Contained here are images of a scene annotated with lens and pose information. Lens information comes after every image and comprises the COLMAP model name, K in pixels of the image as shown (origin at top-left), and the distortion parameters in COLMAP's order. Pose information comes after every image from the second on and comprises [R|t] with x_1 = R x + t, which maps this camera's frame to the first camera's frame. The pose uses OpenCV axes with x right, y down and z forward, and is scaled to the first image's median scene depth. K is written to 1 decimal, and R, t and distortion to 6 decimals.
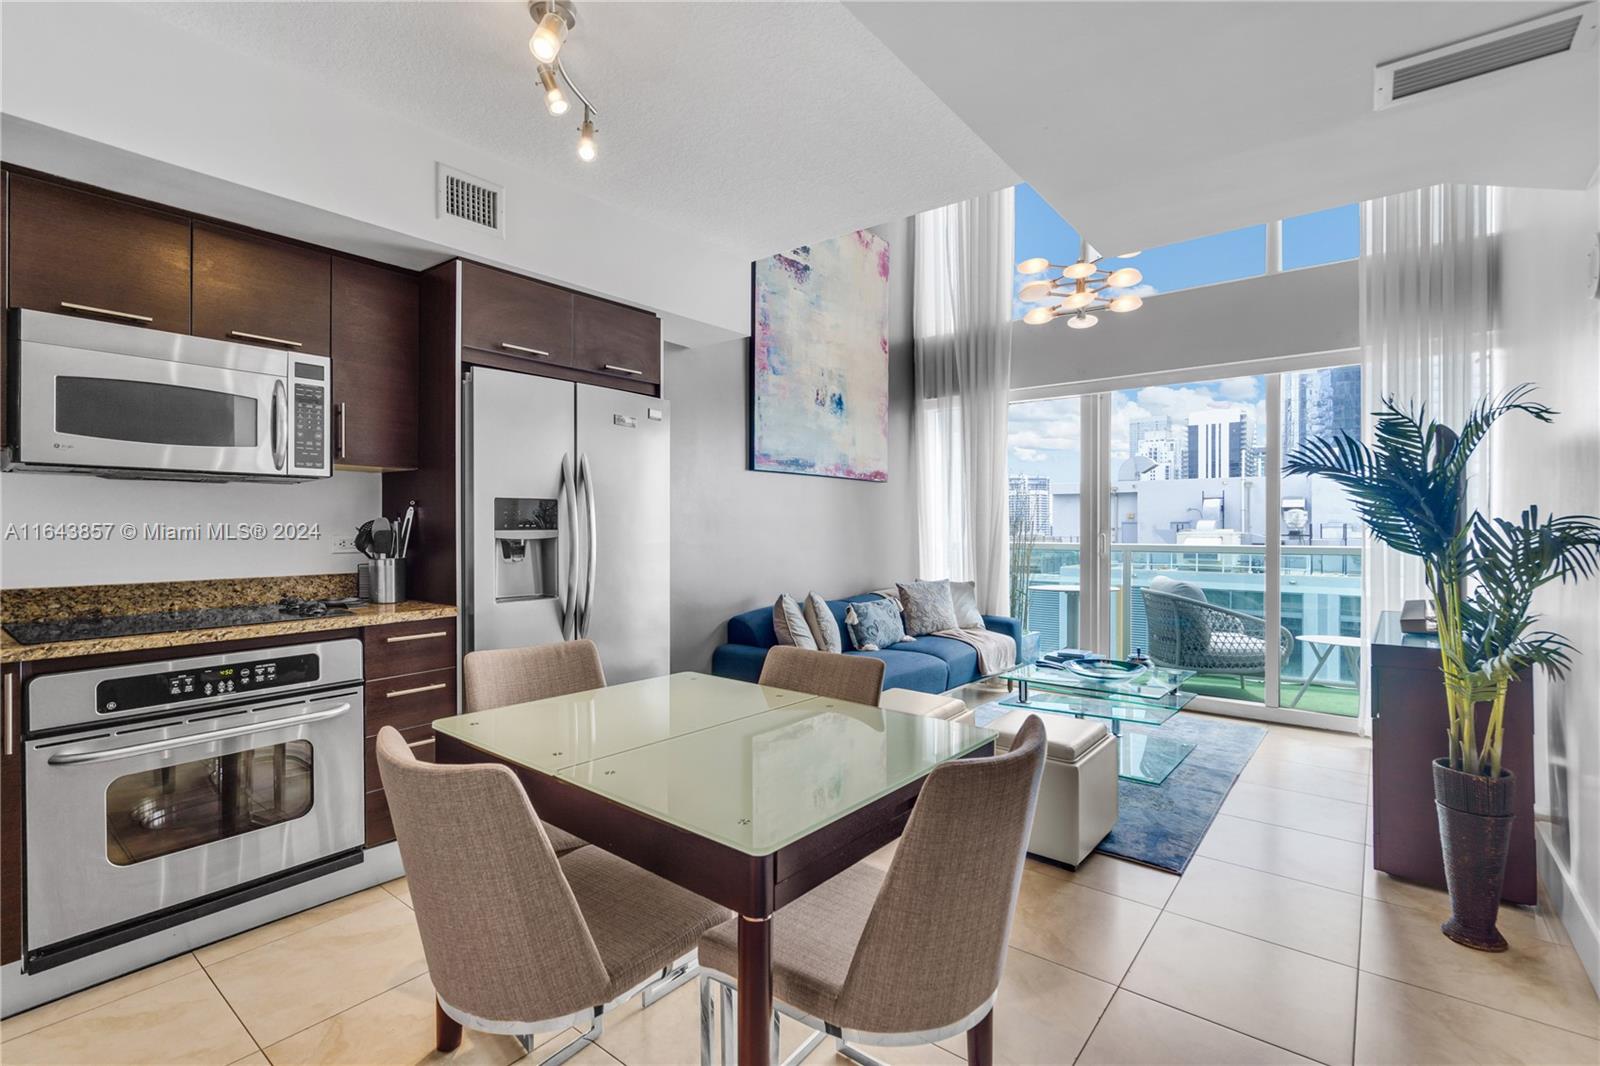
lens RADIAL K [[759.2, 0, 842.2], [0, 759.2, 527.4], [0, 0, 1]] dist [-0.000774, 0.000575]
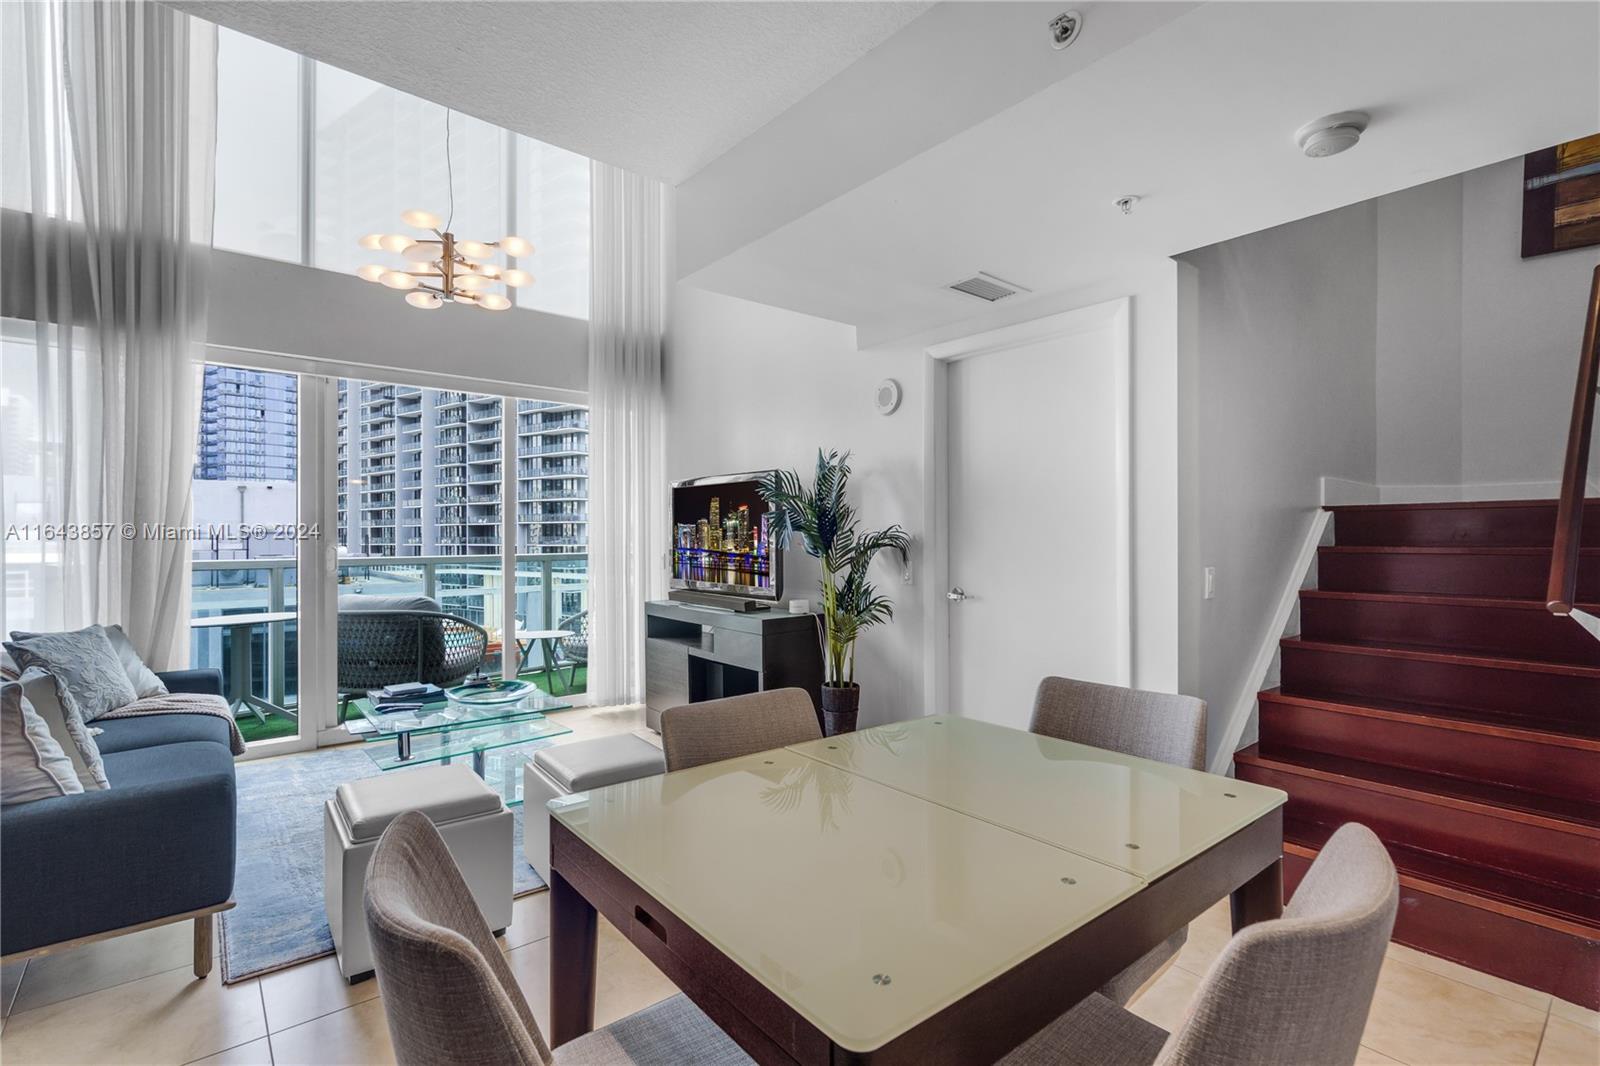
lens RADIAL K [[734.9, 0, 793.9], [0, 734.9, 537.6], [0, 0, 1]] dist [-0.000899, 0.000360]
pose [[0.260164, 0.000687, 0.965564, -0.323102], [0.009090, 0.999954, -0.003161, 0.004891], [-0.965522, 0.009600, 0.260145, 0.340306]]
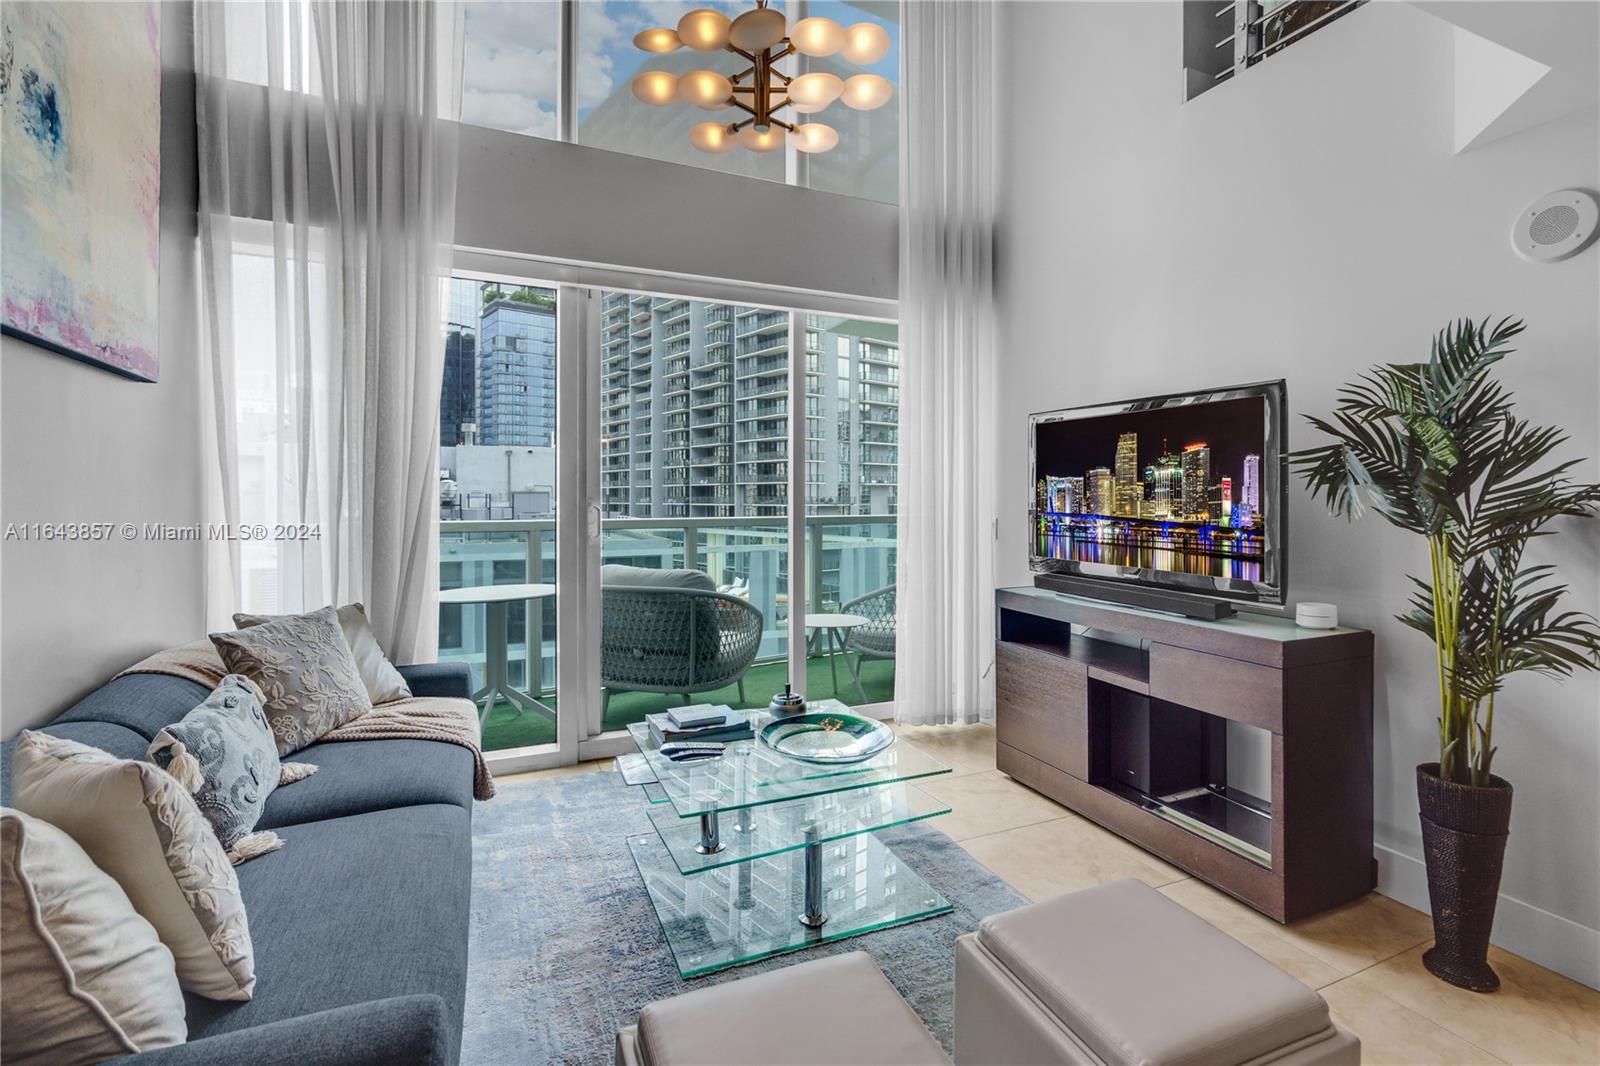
lens RADIAL K [[735.8, 0, 799.6], [0, 735.8, 512.4], [0, 0, 1]] dist [-0.011239, 0.000261]
pose [[0.507538, -0.013830, 0.861519, -0.114708], [0.003454, 0.999896, 0.014017, 0.004577], [-0.861623, -0.004138, 0.507533, 0.586357]]
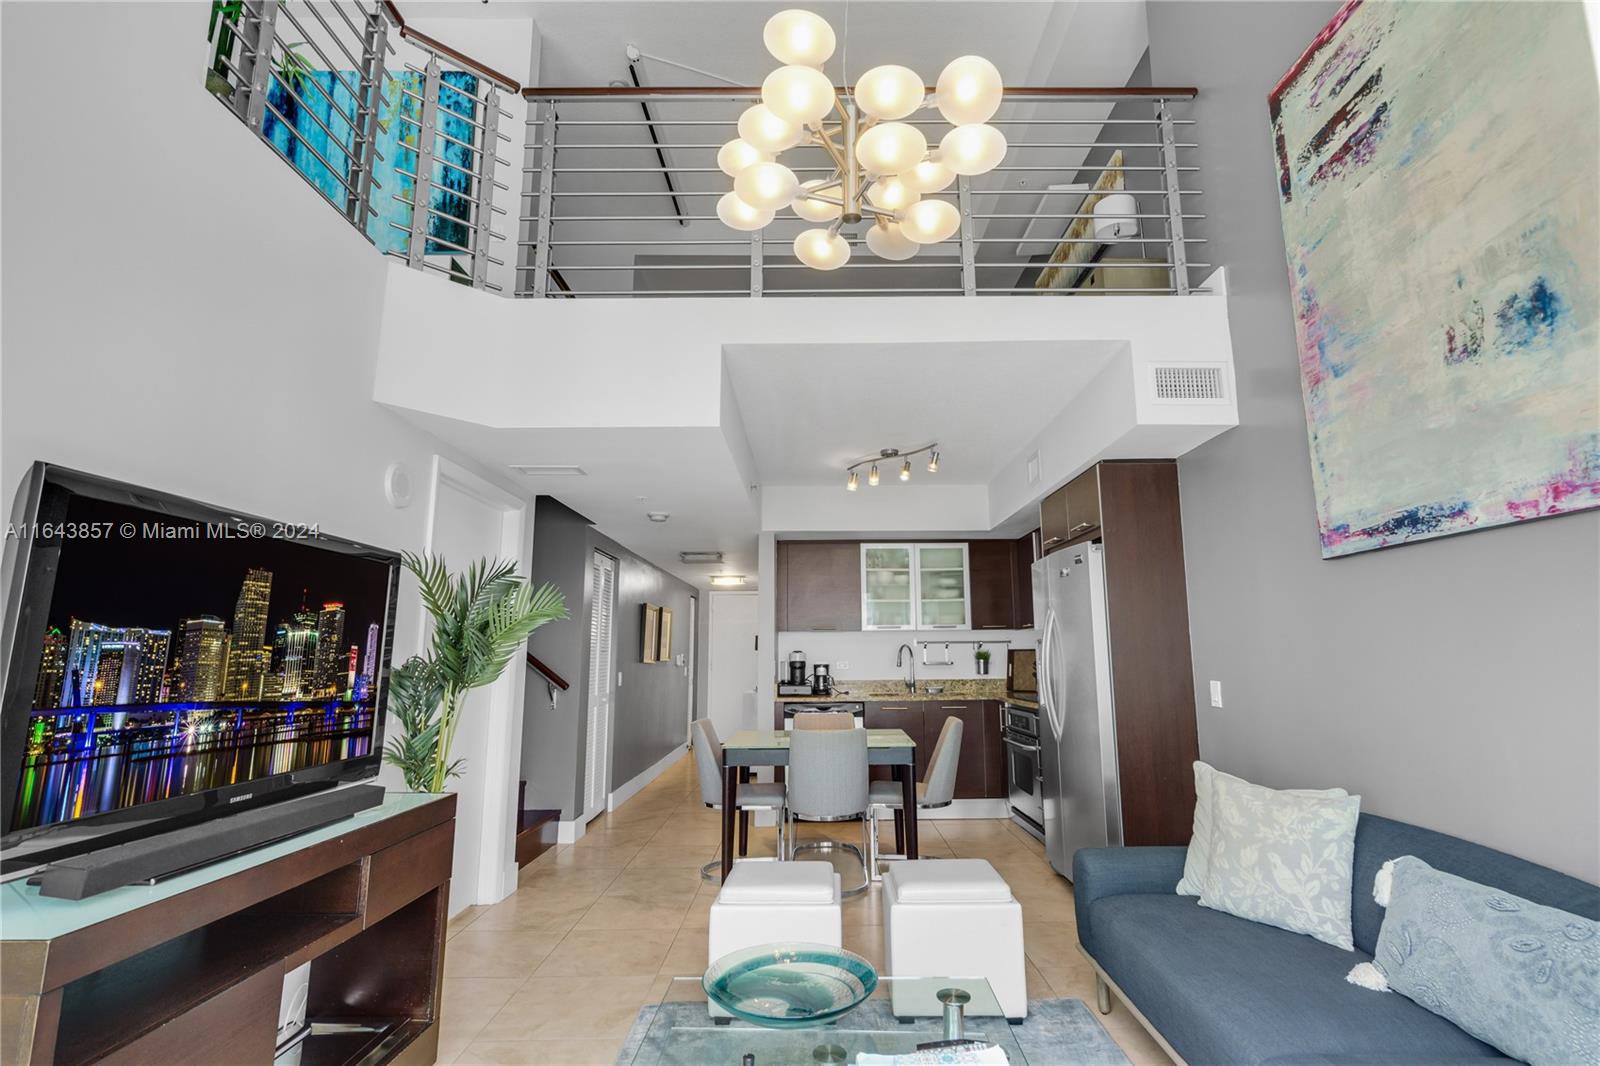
lens RADIAL K [[739.1, 0, 819.2], [0, 739.1, 533.6], [0, 0, 1]] dist [0.000622, 0.000464]
pose [[-0.809958, -0.092993, -0.579068, 0.476369], [0.002681, 0.986752, -0.162212, -0.003873], [0.586482, -0.132937, -0.798979, 1.105887]]
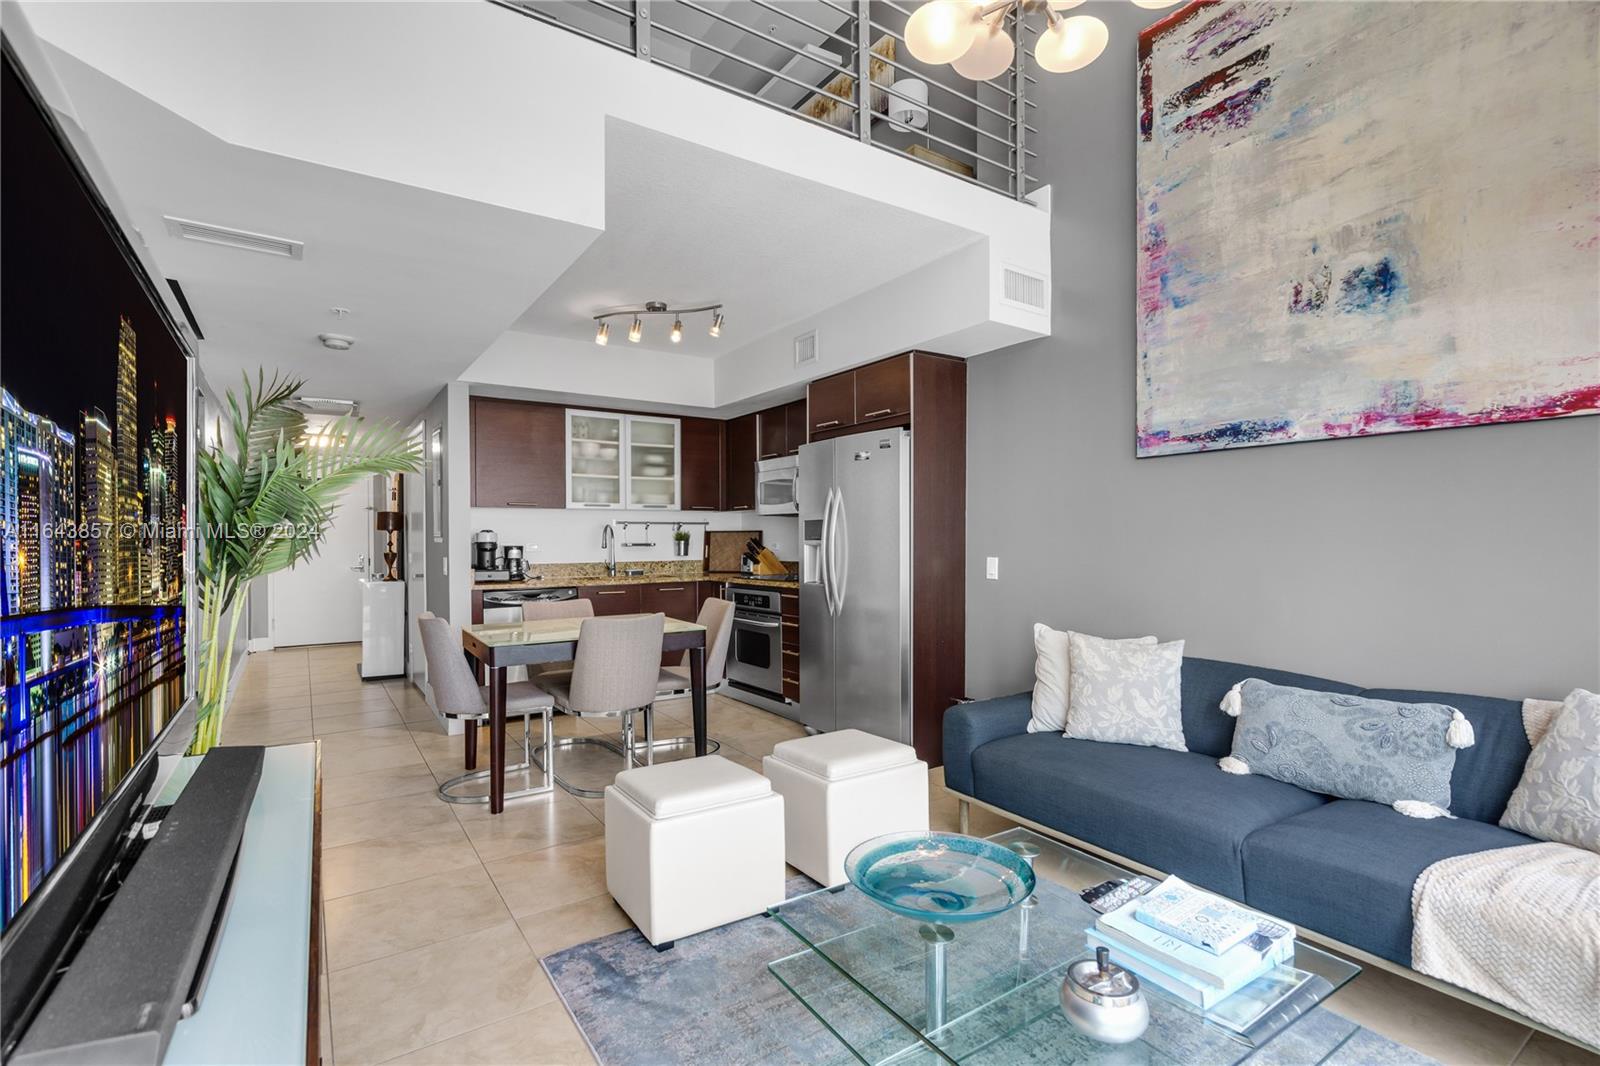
lens RADIAL K [[737.5, 0, 801.3], [0, 737.5, 544.6], [0, 0, 1]] dist [-0.000026, 0.000106]
pose [[-0.347514, 0.008577, -0.937635, 0.586785], [0.000675, 0.999960, 0.008897, -0.000202], [0.937674, 0.002459, -0.347506, 0.849474]]
